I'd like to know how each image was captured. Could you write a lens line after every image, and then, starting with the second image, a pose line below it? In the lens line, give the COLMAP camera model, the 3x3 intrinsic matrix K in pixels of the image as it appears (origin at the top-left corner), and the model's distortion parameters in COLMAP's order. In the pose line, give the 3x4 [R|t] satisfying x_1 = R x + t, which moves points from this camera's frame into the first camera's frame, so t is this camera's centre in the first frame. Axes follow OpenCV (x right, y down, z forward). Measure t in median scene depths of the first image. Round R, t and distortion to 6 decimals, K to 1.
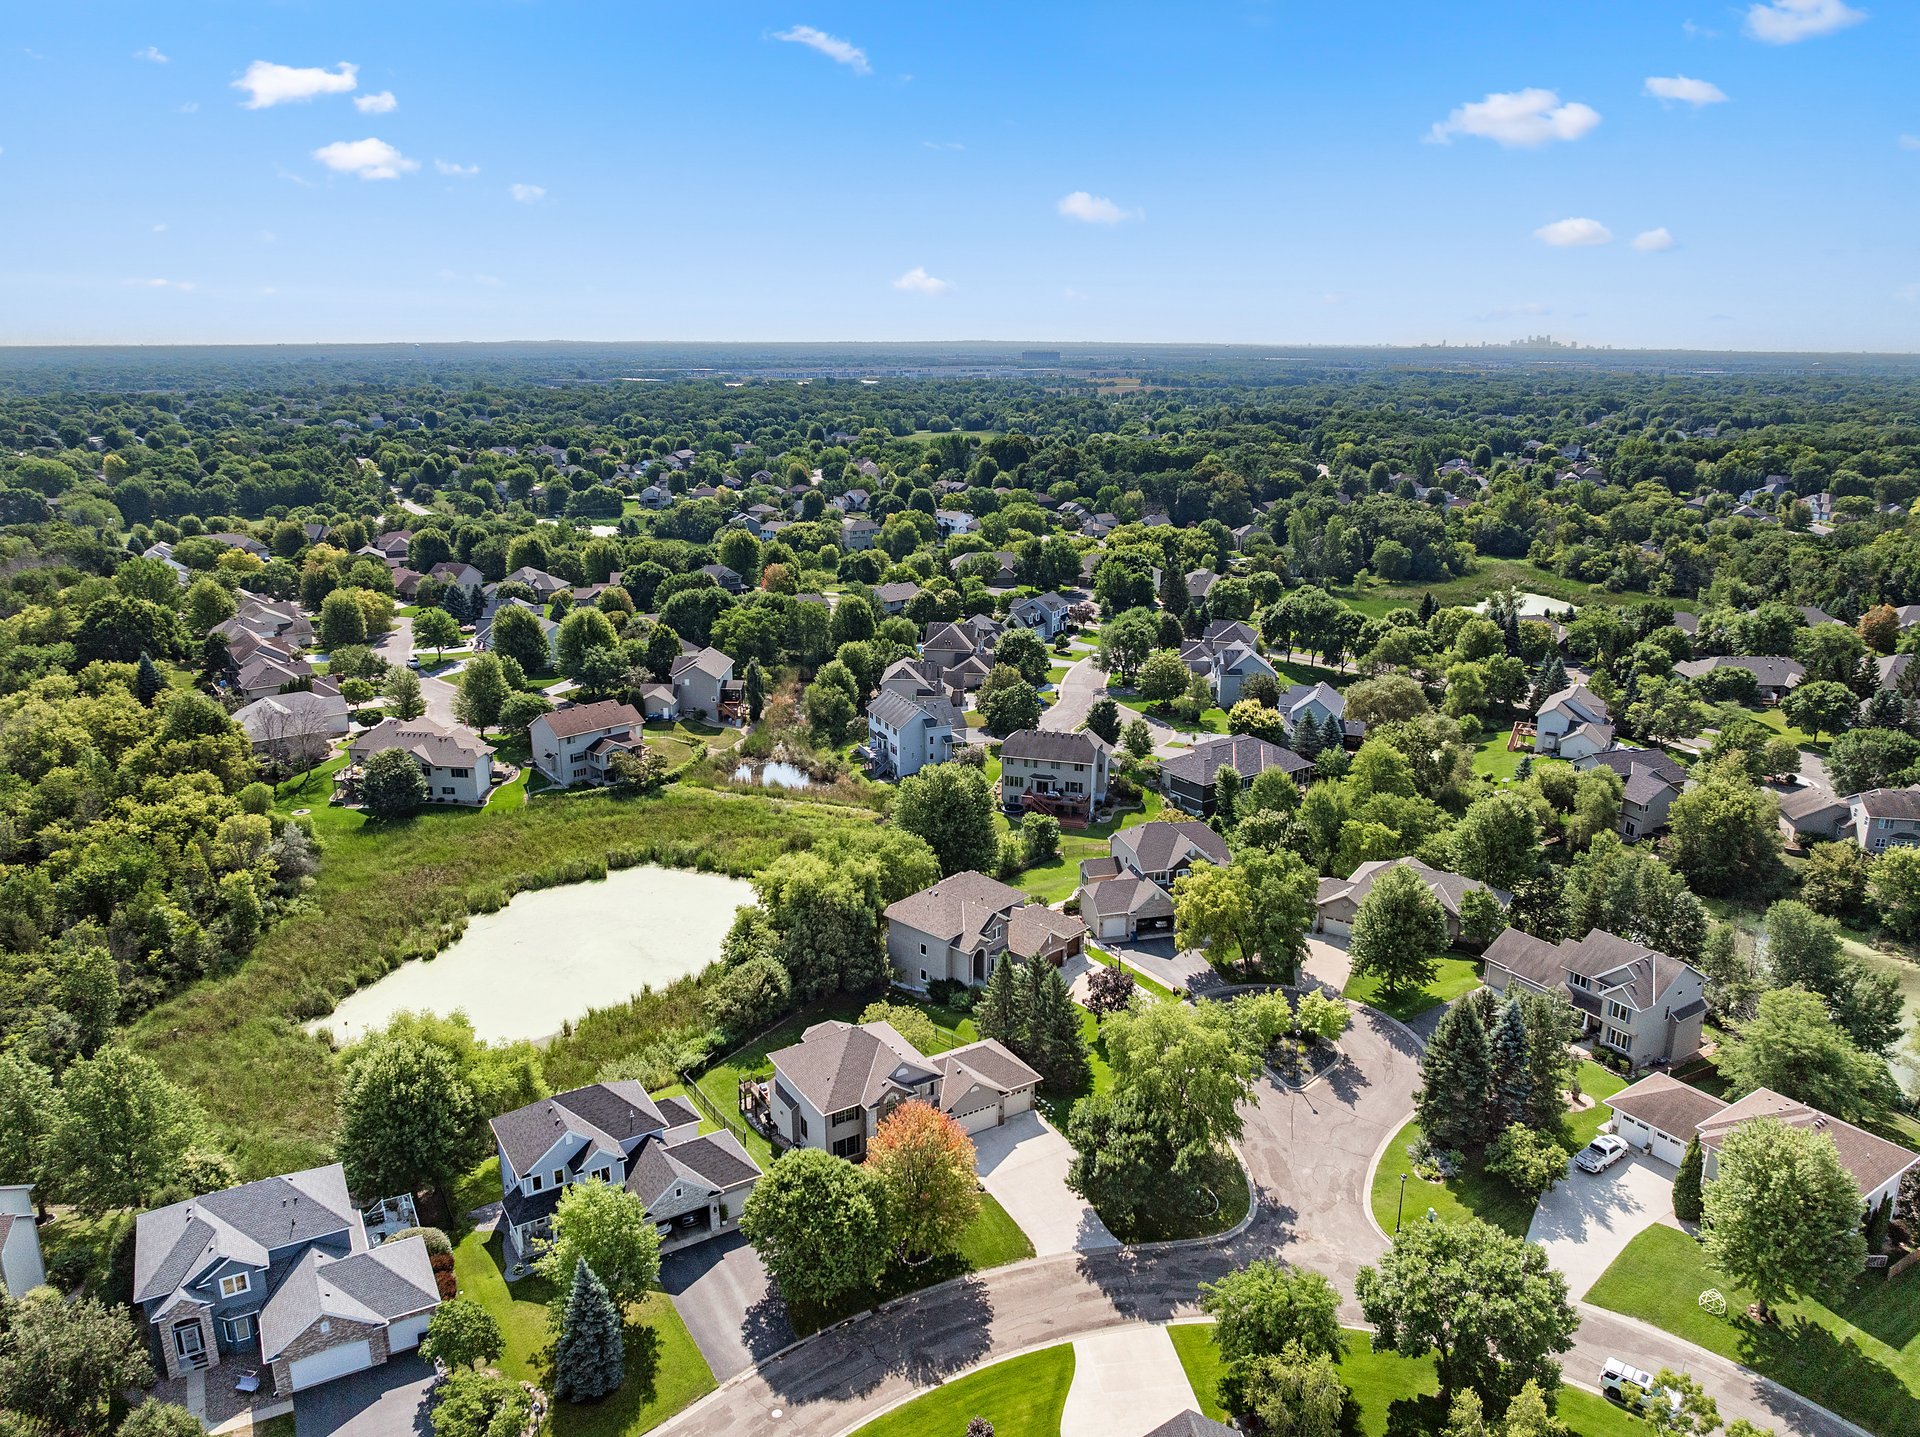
lens RADIAL K [[1351.3, 0, 963.6], [0, 1351.3, 726.9], [0, 0, 1]] dist [-0.038881, 0.008373]
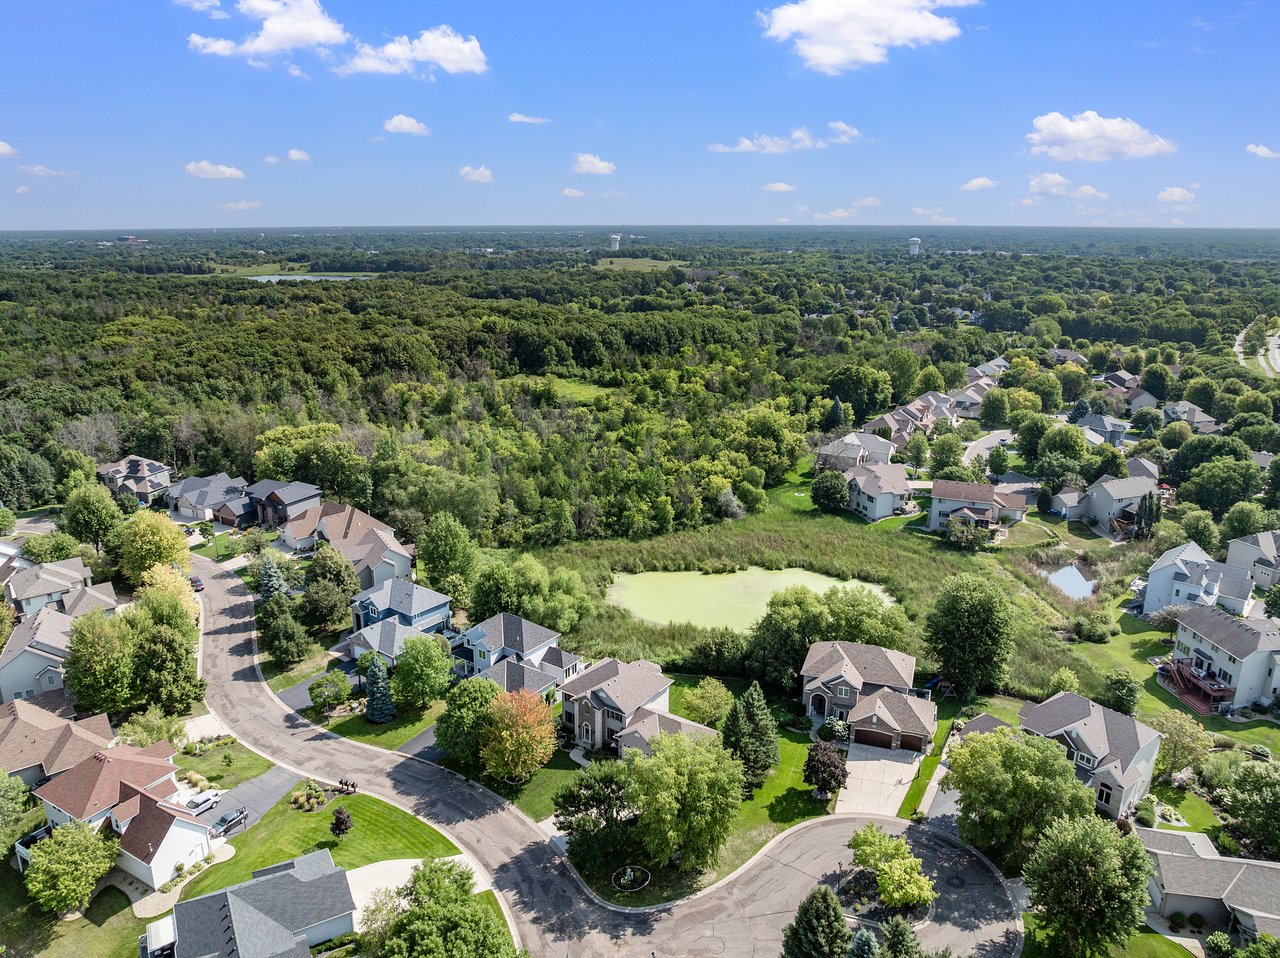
lens RADIAL K [[900.9, 0, 624.2], [0, 900.9, 479.9], [0, 0, 1]] dist [-0.038881, 0.008373]
pose [[0.375497, 0.251242, -0.892121, 0.497929], [-0.253202, 0.953749, 0.162024, -0.093608], [0.891566, 0.165047, 0.421745, 0.325890]]
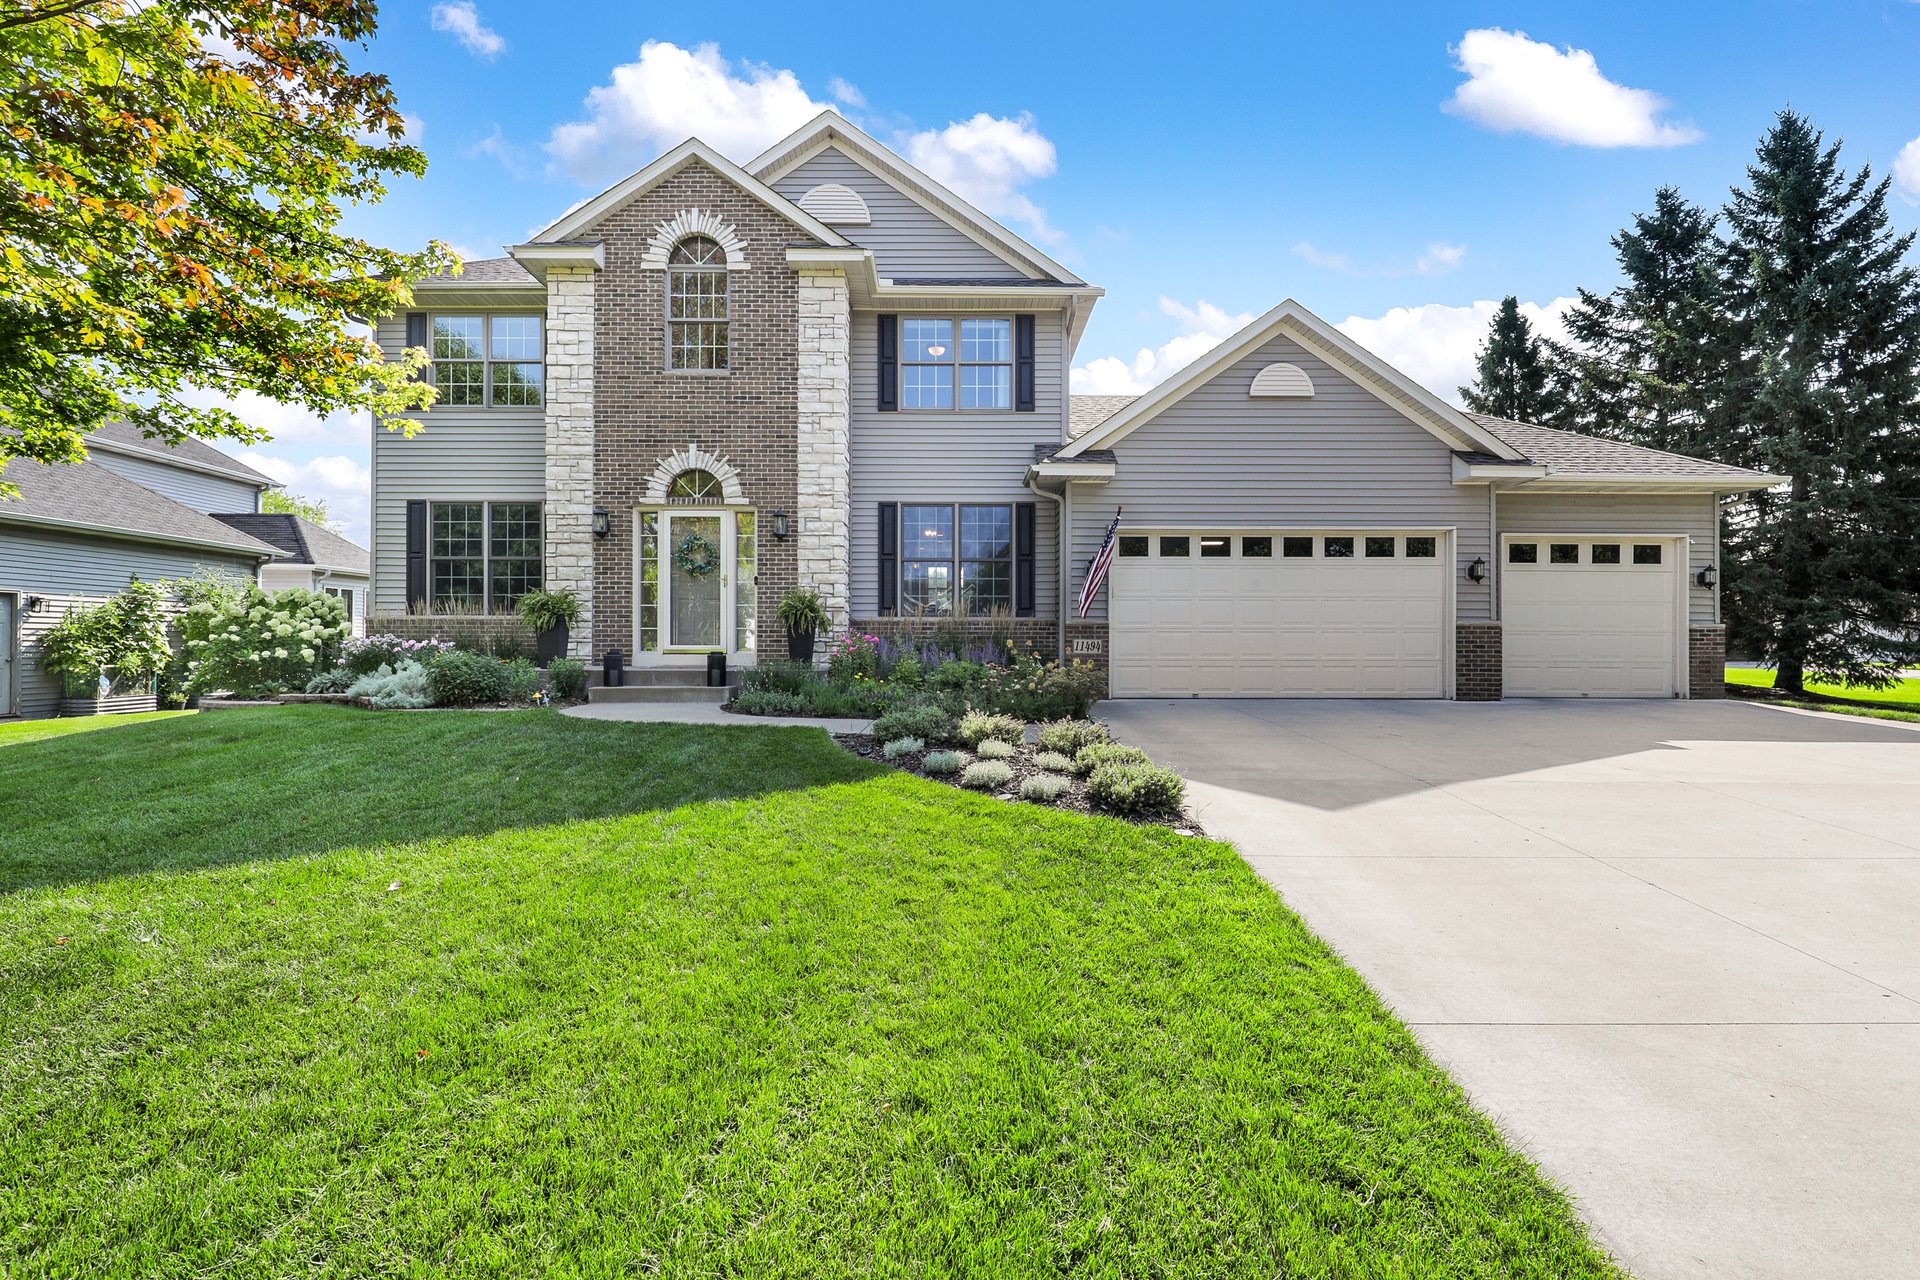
lens RADIAL K [[876.6, 0, 956.7], [0, 876.6, 647.4], [0, 0, 1]] dist [-0.002174, 0.001079]
pose [[0.854323, -0.001720, -0.519740, 0.017999], [-0.144895, 0.959561, -0.241346, 0.204288], [0.499138, 0.281495, 0.819526, 0.557391]]
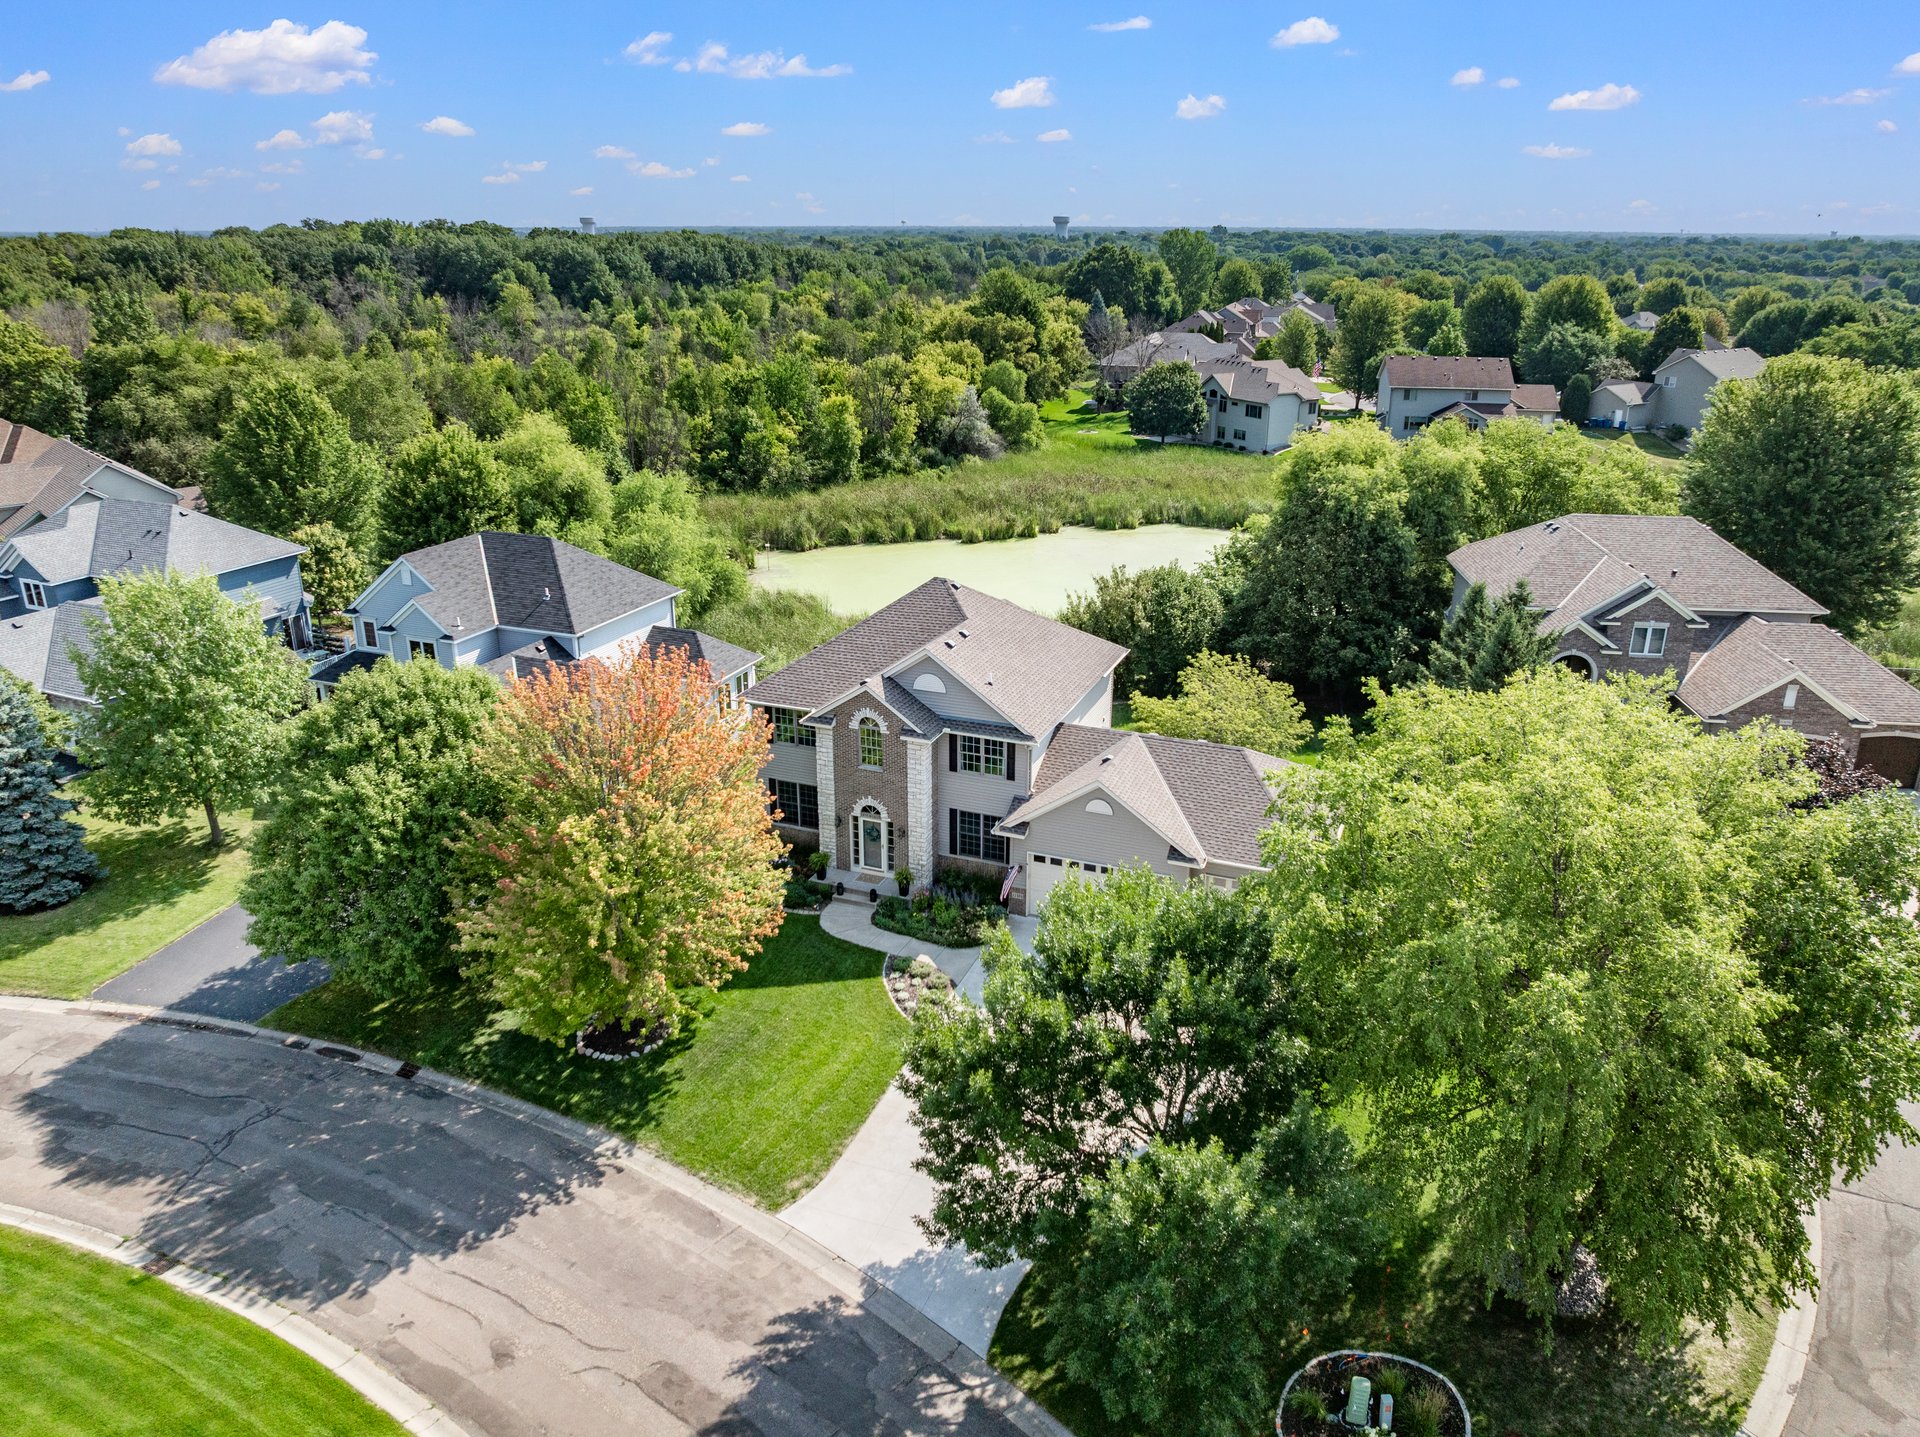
lens RADIAL K [[1351.3, 0, 960.6], [0, 1351.3, 732.3], [0, 0, 1]] dist [-0.038881, 0.008373]
pose [[0.593085, 0.282717, -0.753871, 0.161826], [-0.224622, 0.957247, 0.182273, 0.116830], [0.773172, 0.061233, 0.631233, 0.451719]]
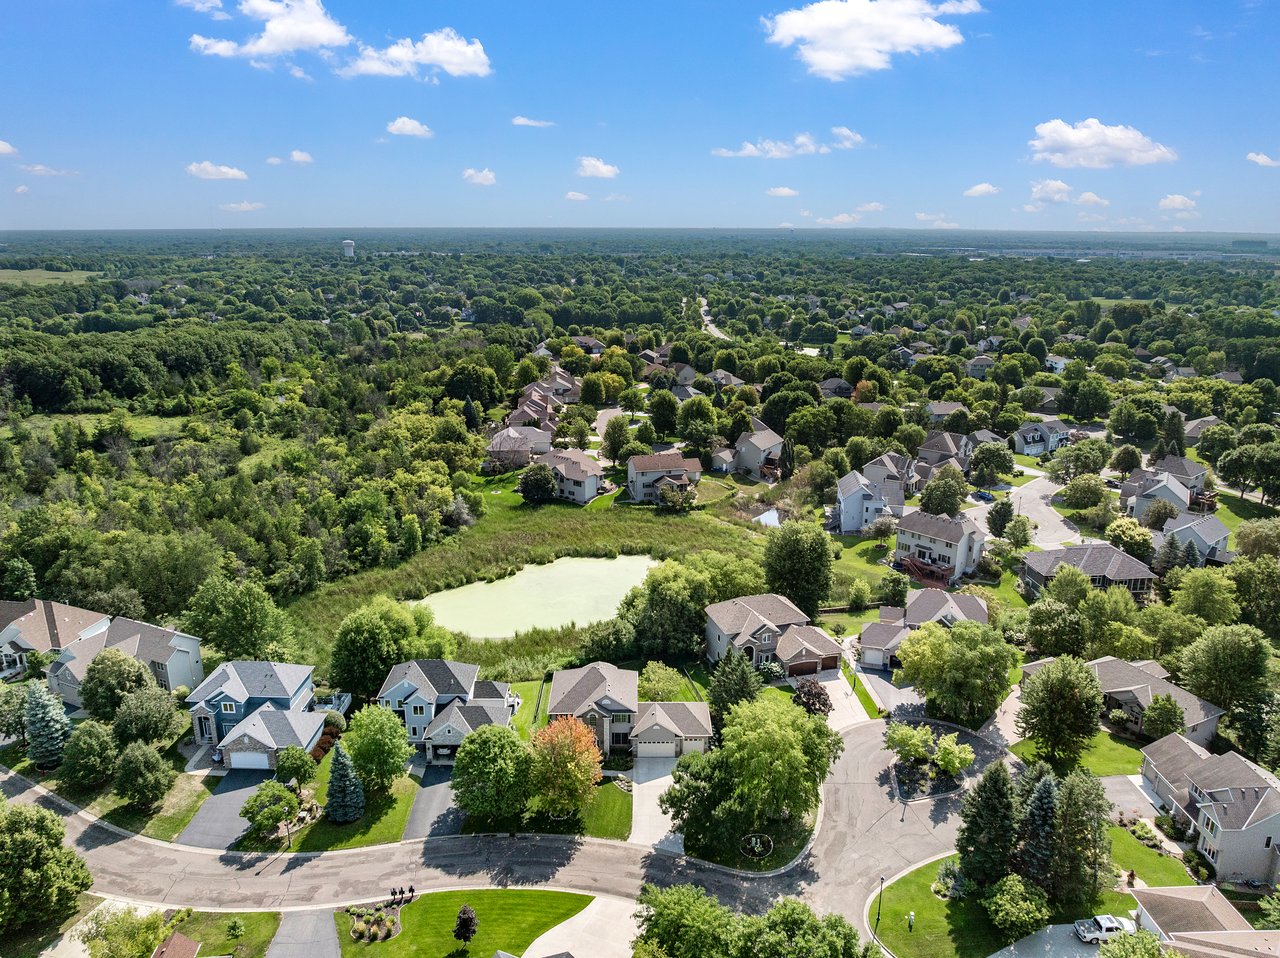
lens RADIAL K [[900.9, 0, 639.0], [0, 900.9, 490.8], [0, 0, 1]] dist [-0.038881, 0.008373]
pose [[0.854981, 0.146431, -0.497559, 0.276713], [-0.143641, 0.988645, 0.044132, -0.019404], [0.498371, 0.033738, 0.866307, 0.073602]]
